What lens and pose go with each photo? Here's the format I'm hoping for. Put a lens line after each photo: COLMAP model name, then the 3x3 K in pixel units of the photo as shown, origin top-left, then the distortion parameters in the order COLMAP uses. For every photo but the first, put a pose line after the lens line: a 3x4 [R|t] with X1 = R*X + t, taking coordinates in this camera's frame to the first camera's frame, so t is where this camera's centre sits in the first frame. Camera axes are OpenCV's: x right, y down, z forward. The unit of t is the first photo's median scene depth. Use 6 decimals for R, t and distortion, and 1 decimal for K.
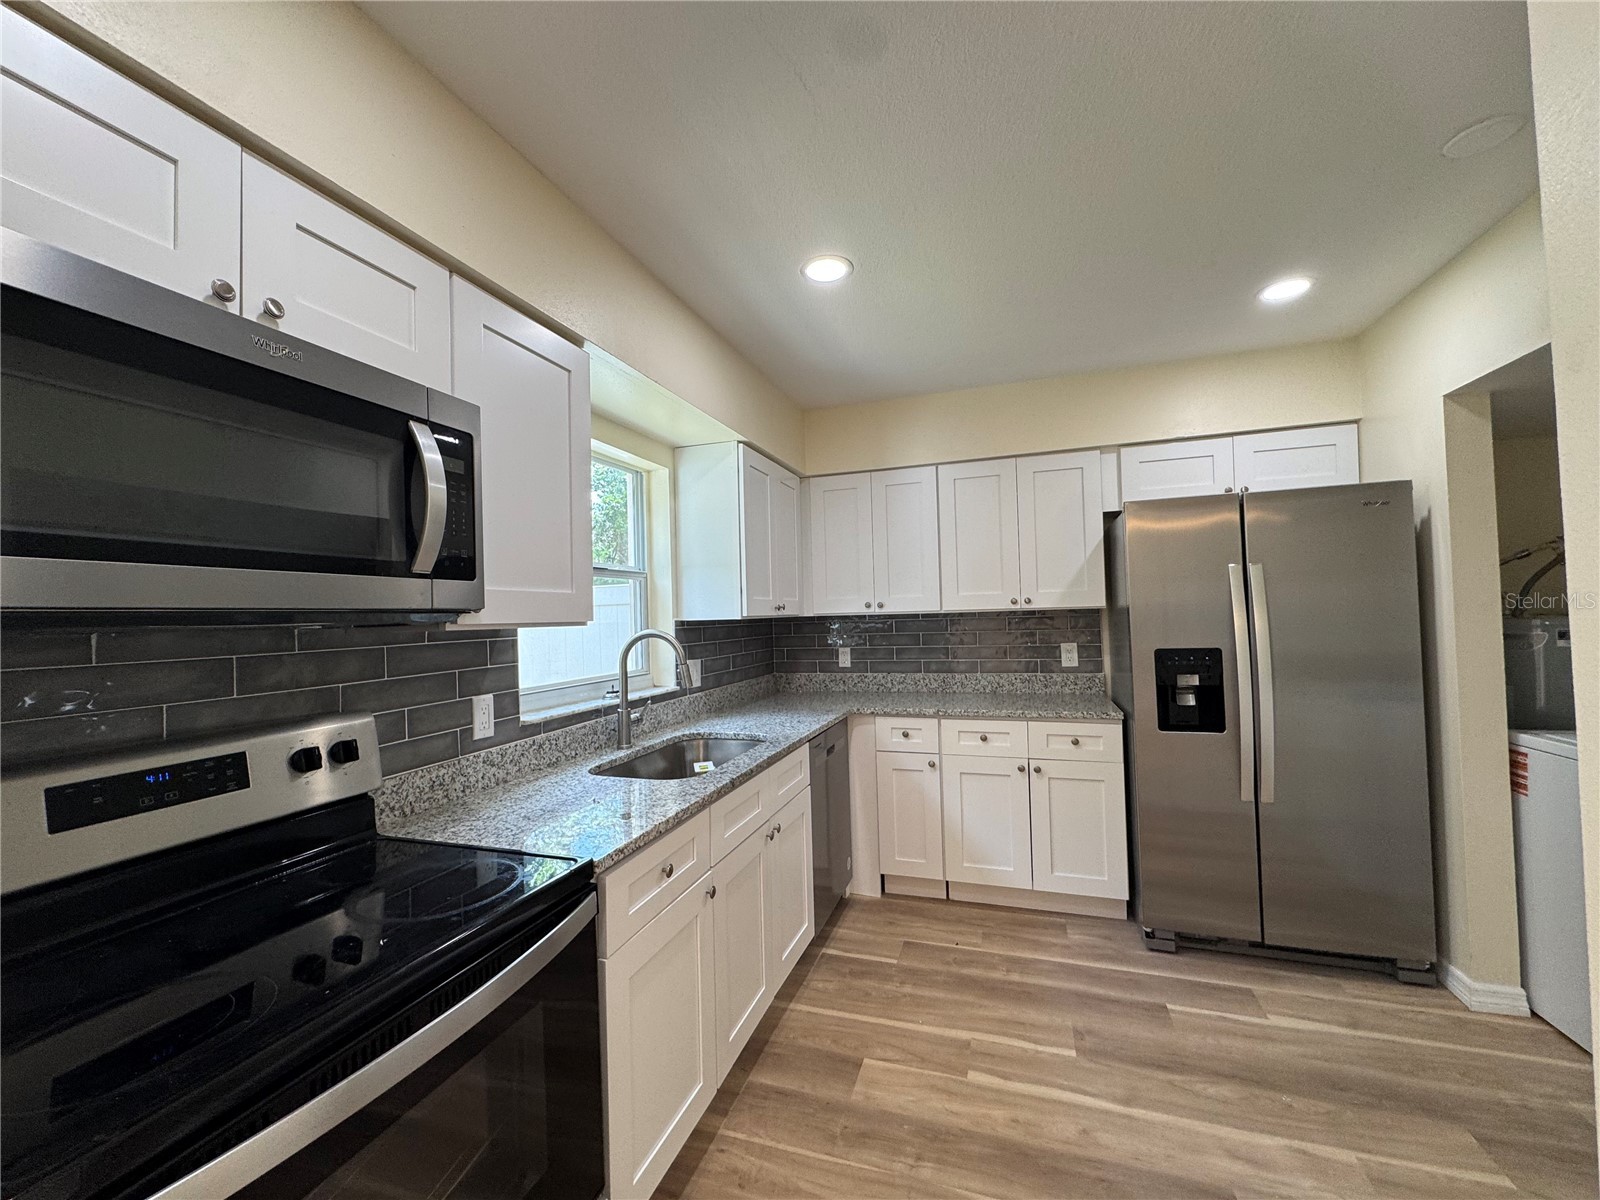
lens RADIAL K [[637.6, 0, 798.6], [0, 637.6, 600.1], [0, 0, 1]] dist [-0.000589, -0.000098]
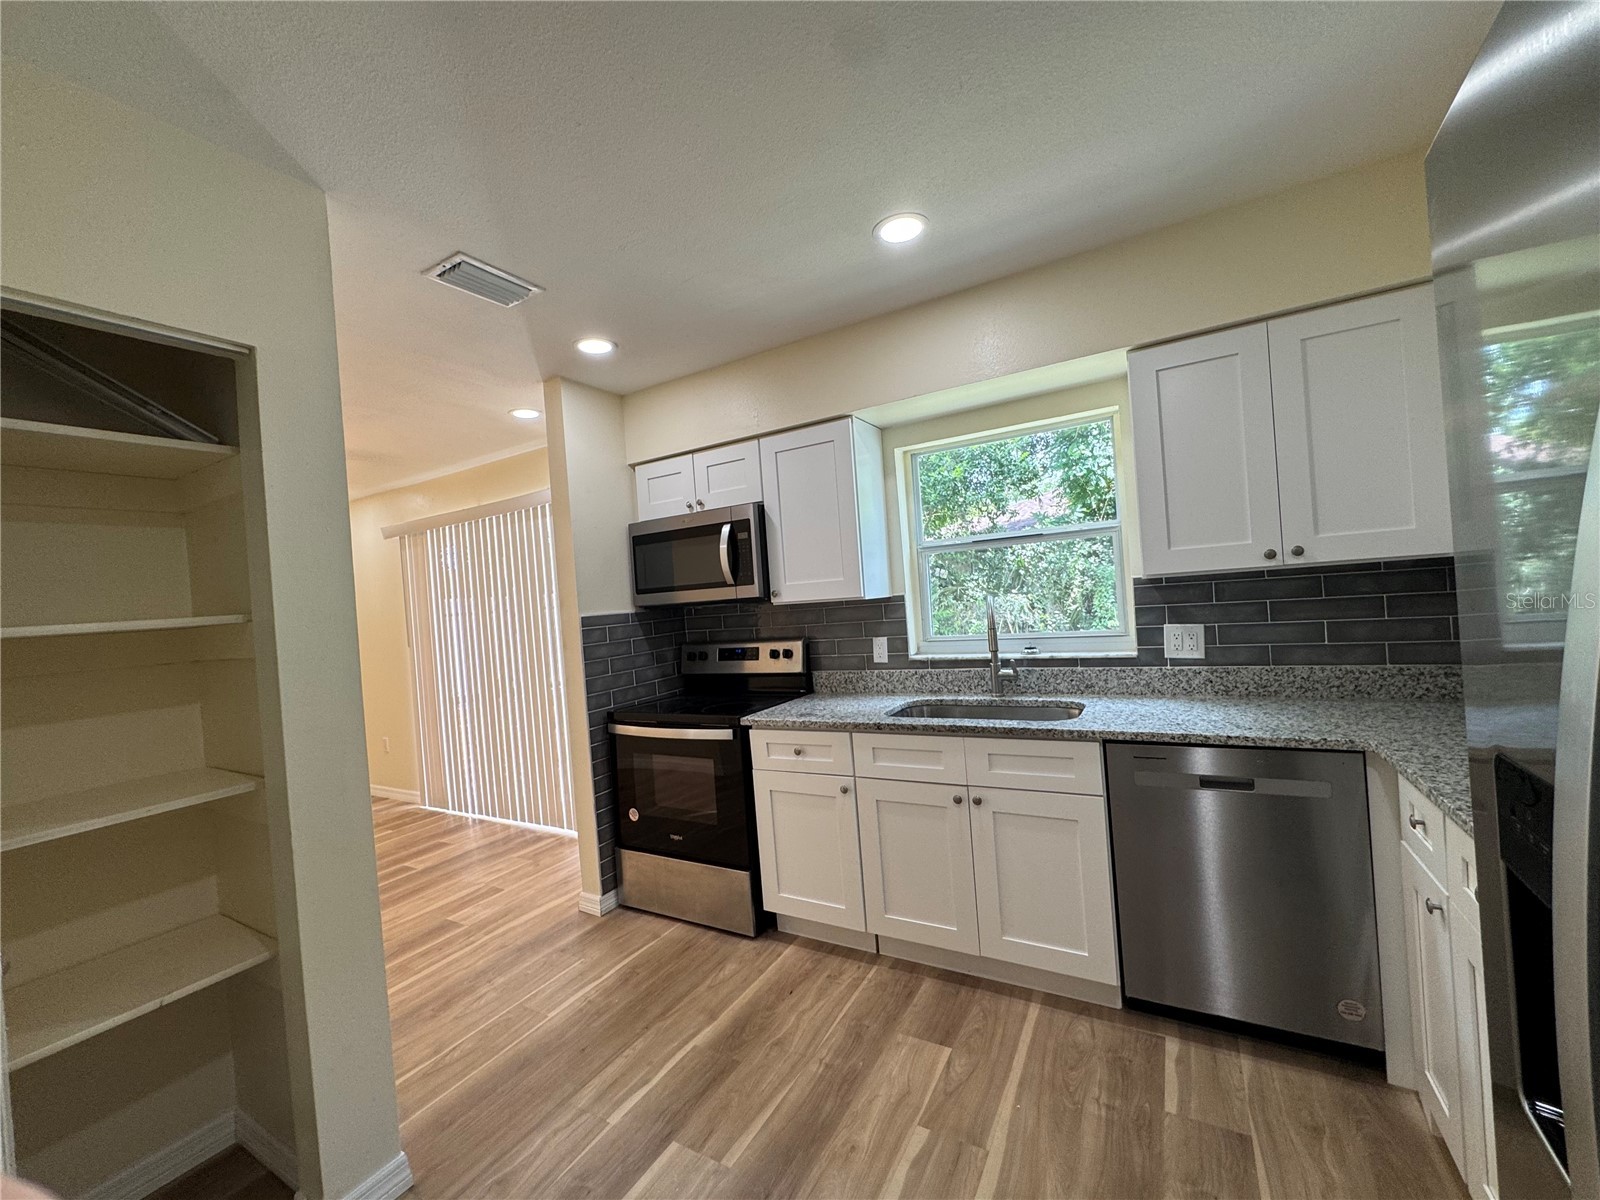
lens RADIAL K [[637.6, 0, 798.6], [0, 637.6, 600.1], [0, 0, 1]] dist [-0.000589, -0.000098]
pose [[-0.195765, 0.044503, -0.979641, 1.004722], [0.102472, 0.994429, 0.024698, -0.009379], [0.975282, -0.095550, -0.199234, 0.966888]]
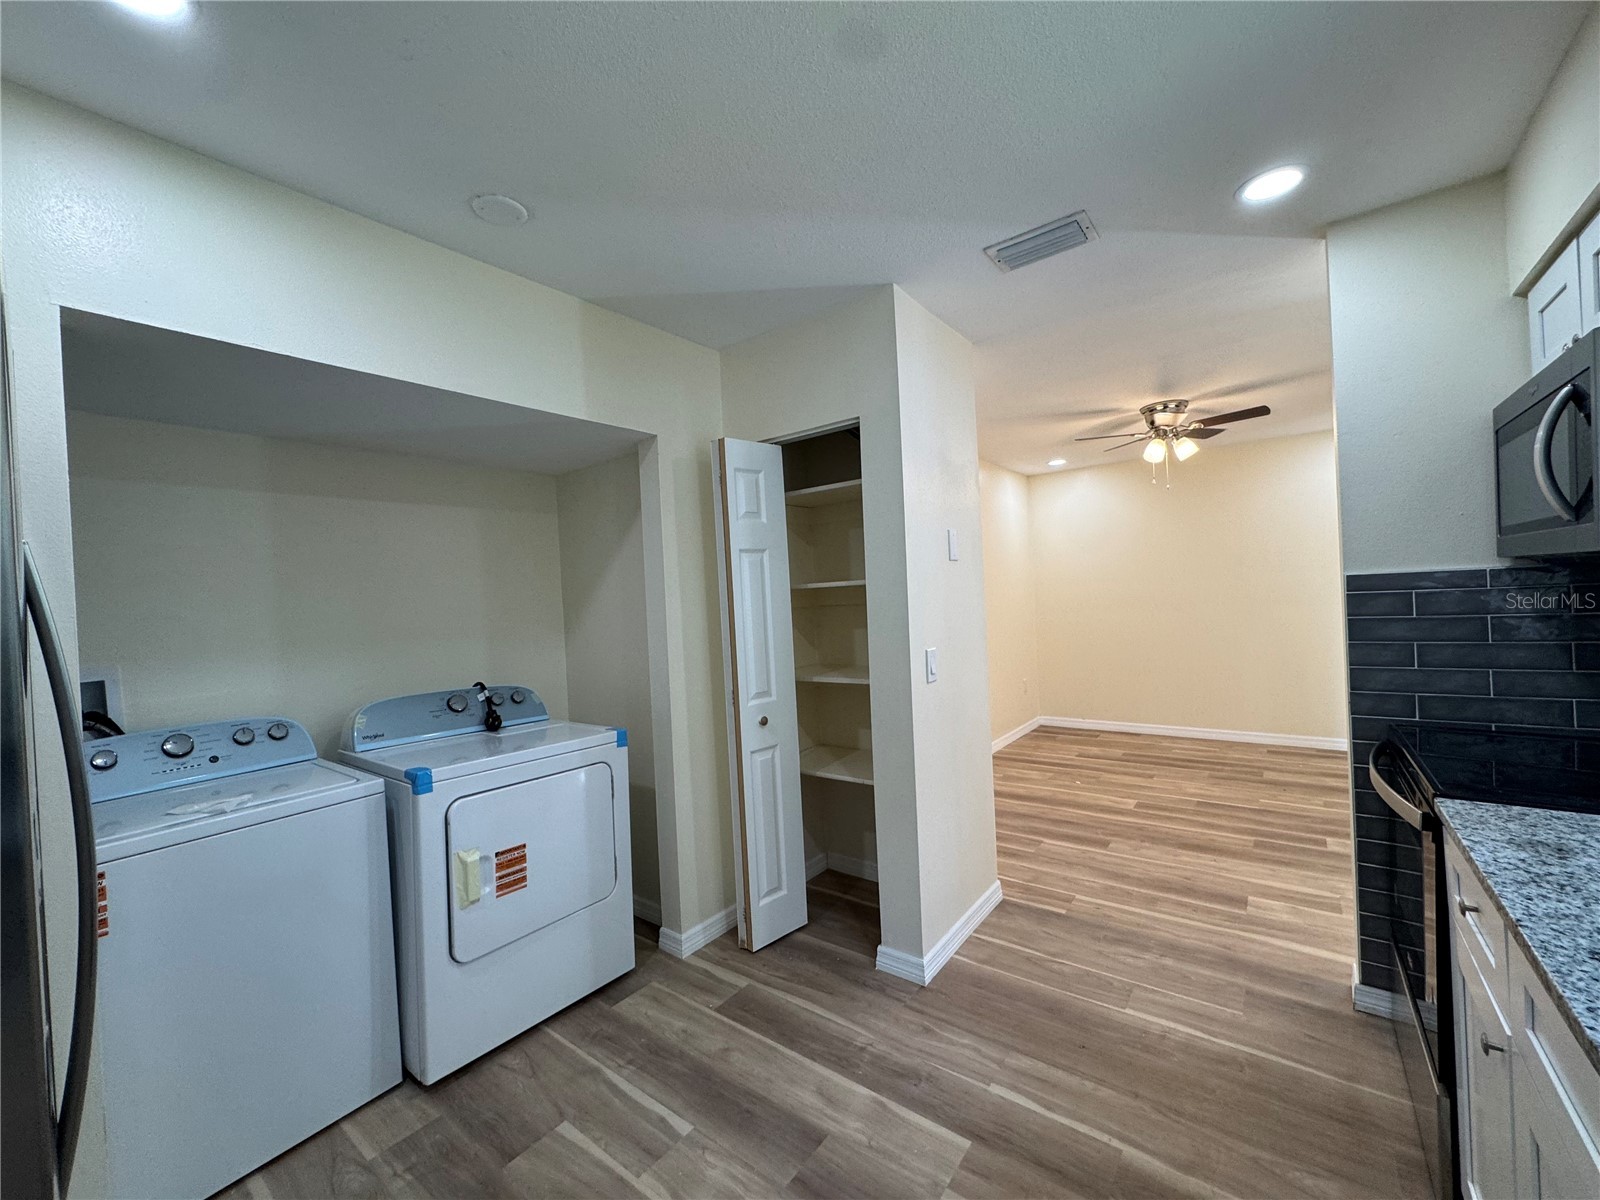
lens RADIAL K [[637.6, 0, 798.6], [0, 637.6, 600.1], [0, 0, 1]] dist [-0.000589, -0.000098]
pose [[-0.945269, 0.071376, 0.318390, 0.193797], [0.067641, 0.997449, -0.022785, 0.015351], [-0.319205, -0.000002, -0.947686, 1.388032]]
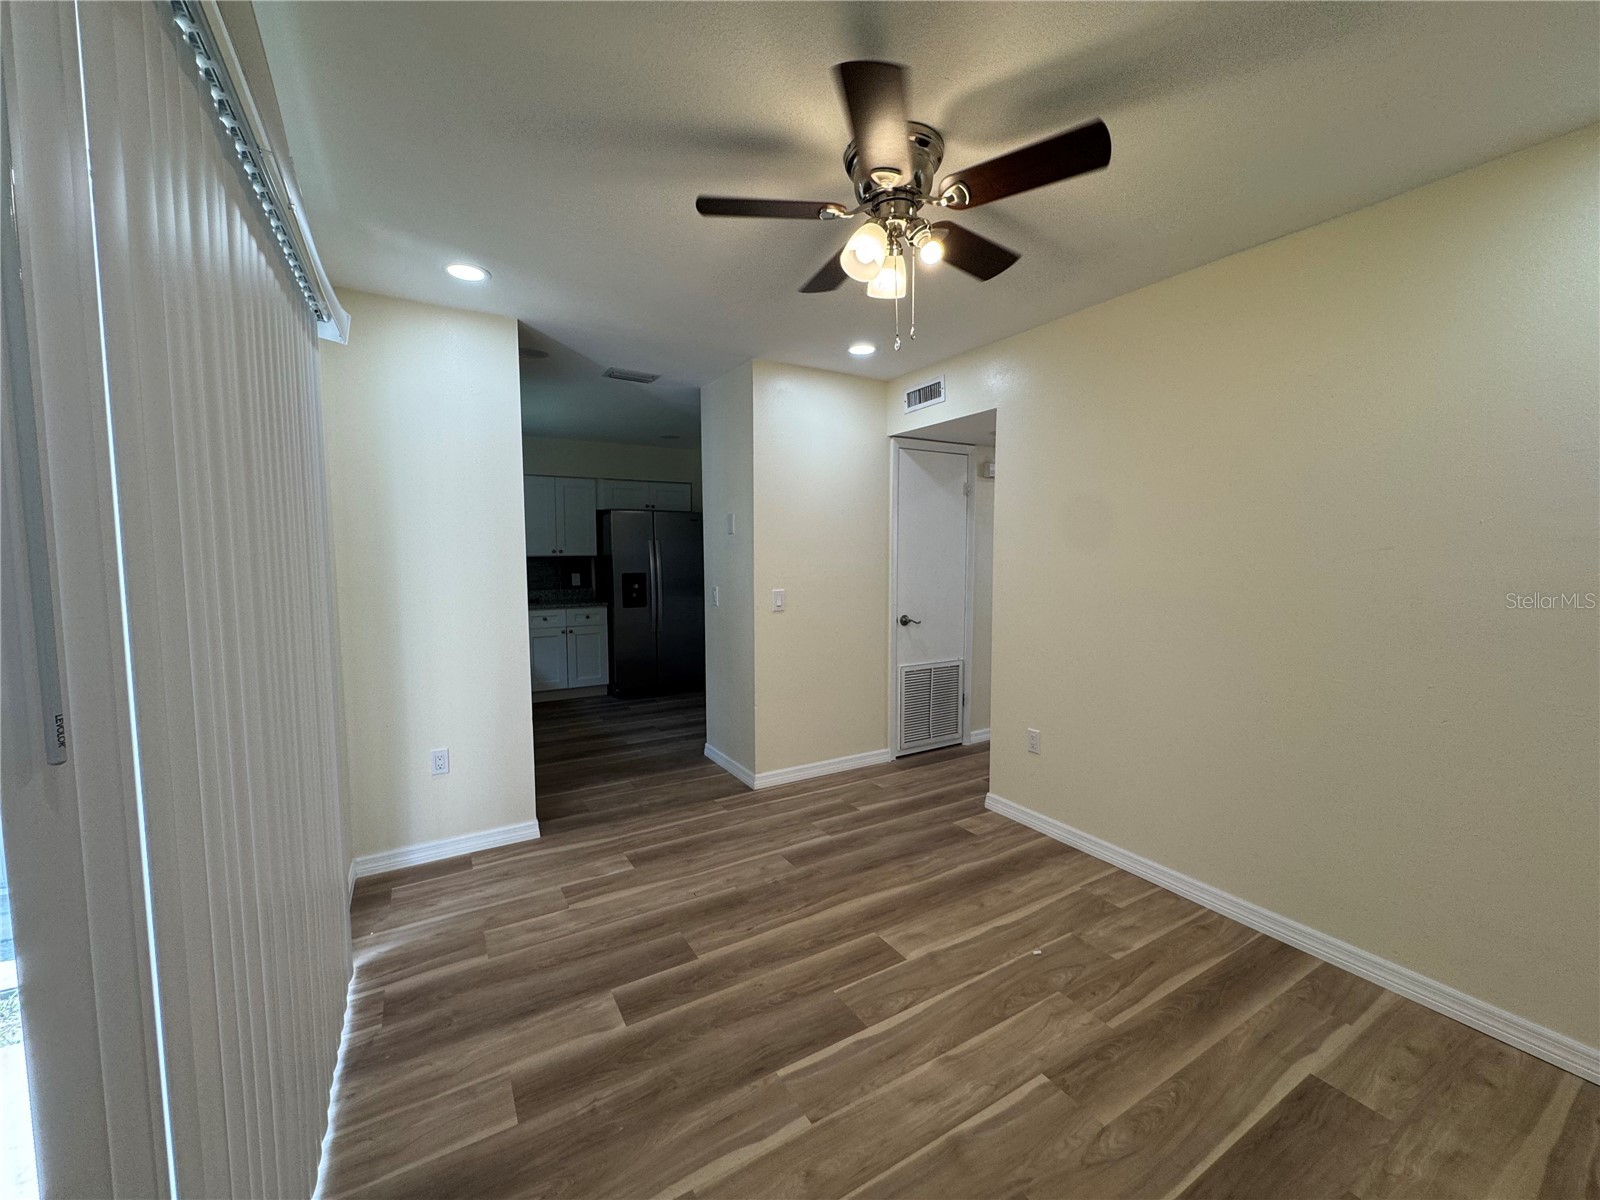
lens RADIAL K [[640.3, 0, 799.5], [0, 640.3, 608.2], [0, 0, 1]] dist [0.001333, 0.000197]
pose [[0.646826, -0.038823, 0.761649, -1.013108], [-0.032347, 0.996408, 0.078260, -0.002532], [-0.761951, -0.075258, 0.643247, -1.270464]]
